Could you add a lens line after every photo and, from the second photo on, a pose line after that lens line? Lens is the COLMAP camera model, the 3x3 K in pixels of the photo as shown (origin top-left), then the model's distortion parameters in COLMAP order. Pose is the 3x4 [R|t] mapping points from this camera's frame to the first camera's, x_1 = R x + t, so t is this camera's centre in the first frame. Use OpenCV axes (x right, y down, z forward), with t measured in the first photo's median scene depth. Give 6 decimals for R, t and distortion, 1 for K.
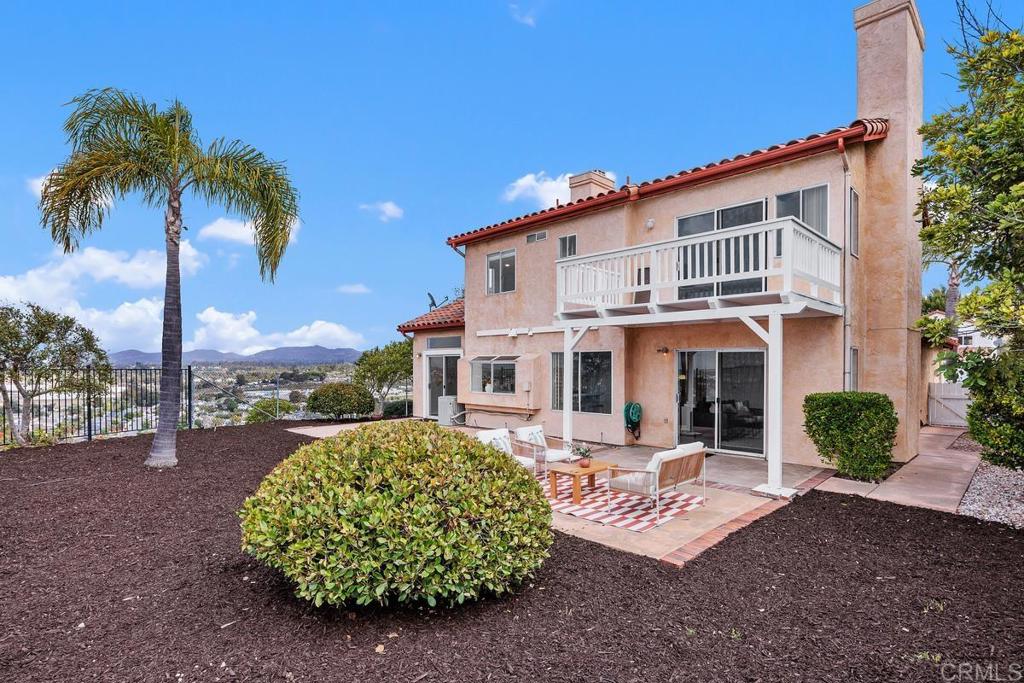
lens RADIAL K [[503.5, 0, 485.0], [0, 503.5, 374.5], [0, 0, 1]] dist [-0.001373, -0.000134]
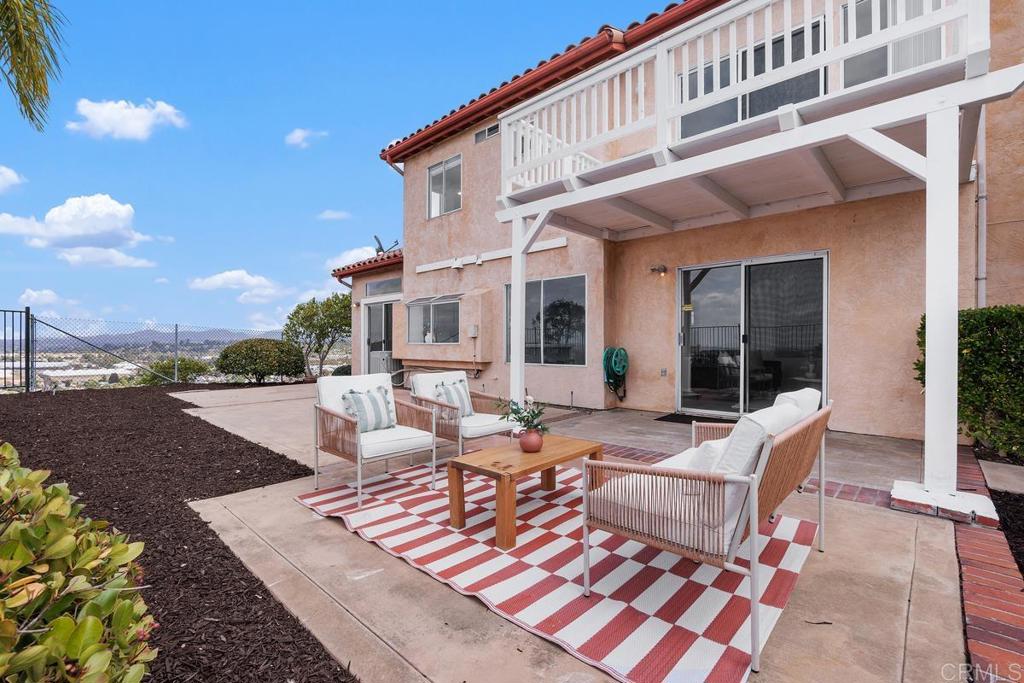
lens RADIAL K [[438.3, 0, 512.0], [0, 438.3, 341.5], [0, 0, 1]] dist [0.000268, 0.000054]
pose [[0.996198, 0.007346, 0.086802, 0.097643], [-0.004896, 0.999584, -0.028409, 0.065057], [-0.086975, 0.027876, 0.995820, 0.406003]]
